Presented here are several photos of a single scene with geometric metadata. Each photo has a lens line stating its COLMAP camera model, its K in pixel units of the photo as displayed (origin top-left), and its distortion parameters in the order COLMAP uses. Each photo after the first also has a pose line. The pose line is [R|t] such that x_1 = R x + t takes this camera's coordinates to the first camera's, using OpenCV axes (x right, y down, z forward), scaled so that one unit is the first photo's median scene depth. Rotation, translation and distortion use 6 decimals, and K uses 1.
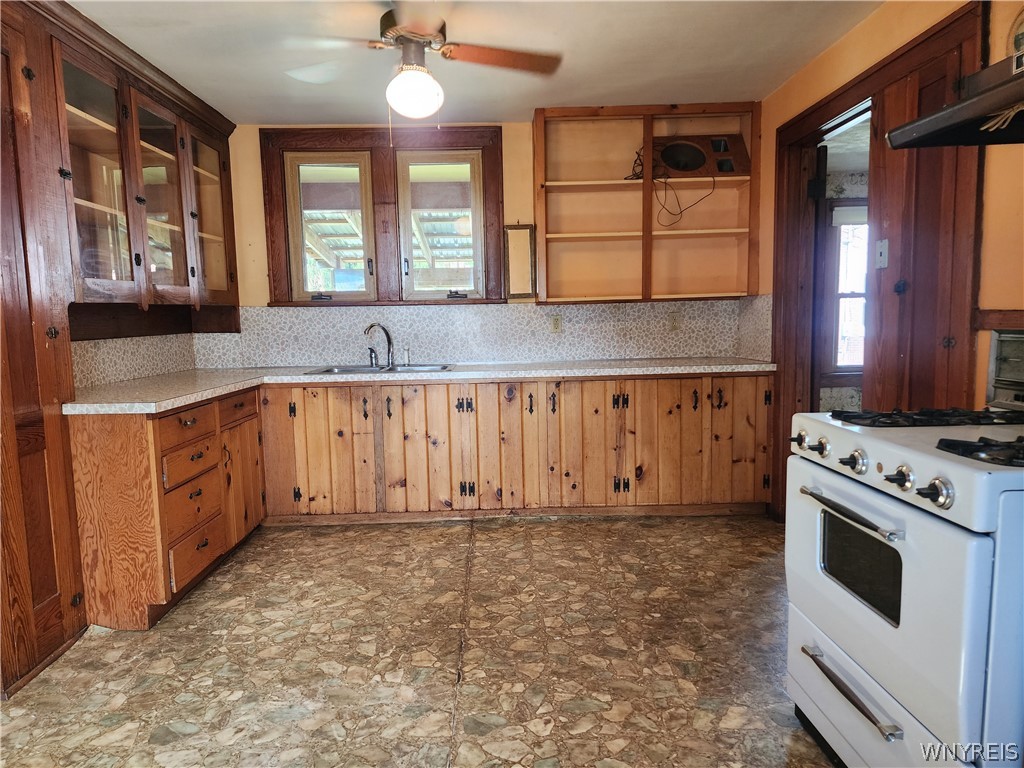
lens RADIAL K [[684.2, 0, 501.4], [0, 684.2, 392.6], [0, 0, 1]] dist [0.085309, -0.074618]
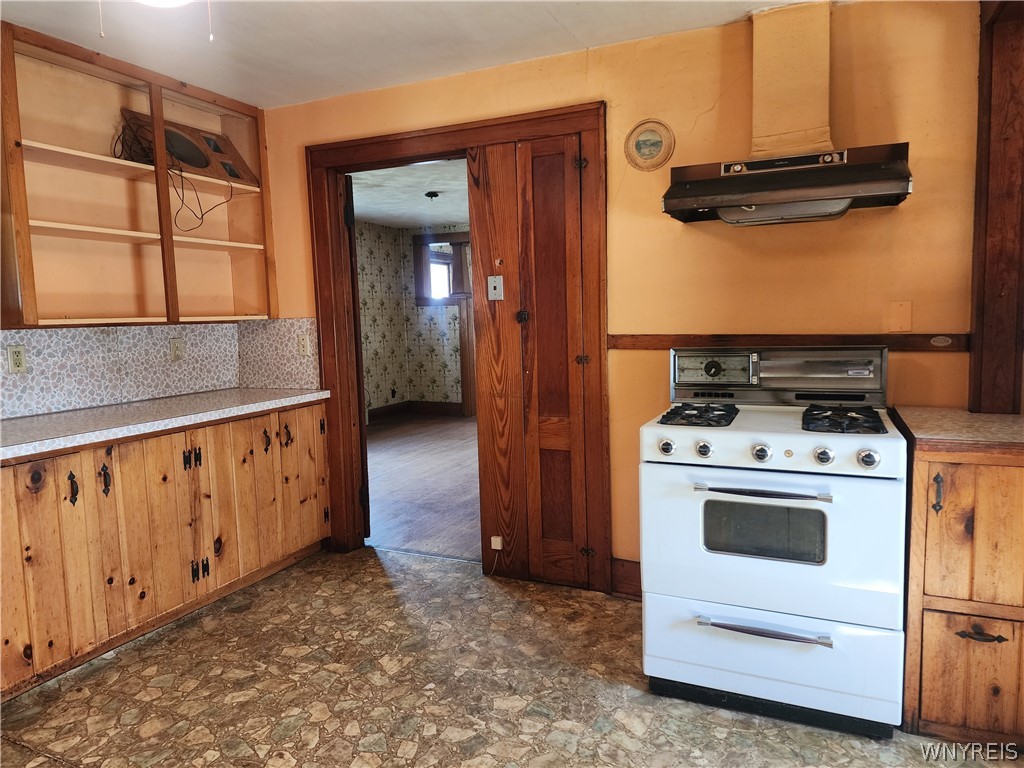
lens RADIAL K [[684.2, 0, 507.7], [0, 684.2, 377.5], [0, 0, 1]] dist [0.085309, -0.074618]
pose [[0.426391, -0.073536, 0.901545, -0.430468], [0.116370, 0.992867, 0.025947, -0.066121], [-0.897022, 0.093849, 0.431907, 0.434099]]
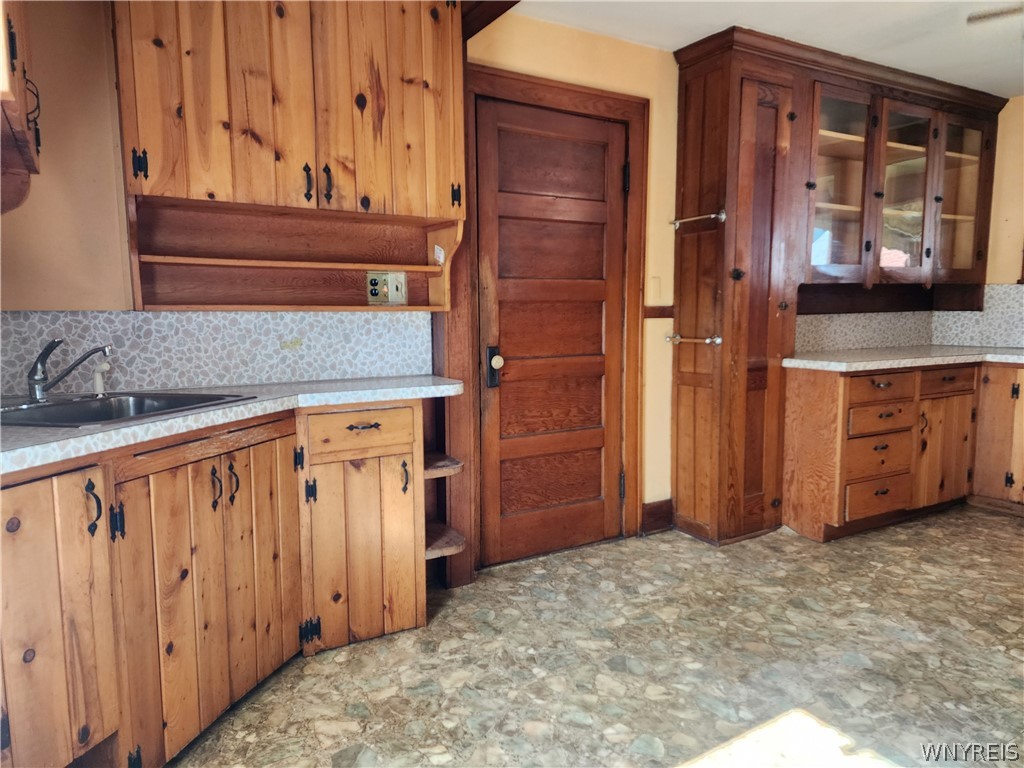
lens RADIAL K [[684.2, 0, 506.2], [0, 684.2, 389.0], [0, 0, 1]] dist [0.085309, -0.074618]
pose [[0.491828, 0.111971, -0.863463, 0.210673], [-0.097812, 0.992524, 0.072993, 0.022698], [0.865181, 0.048557, 0.499104, -0.104448]]
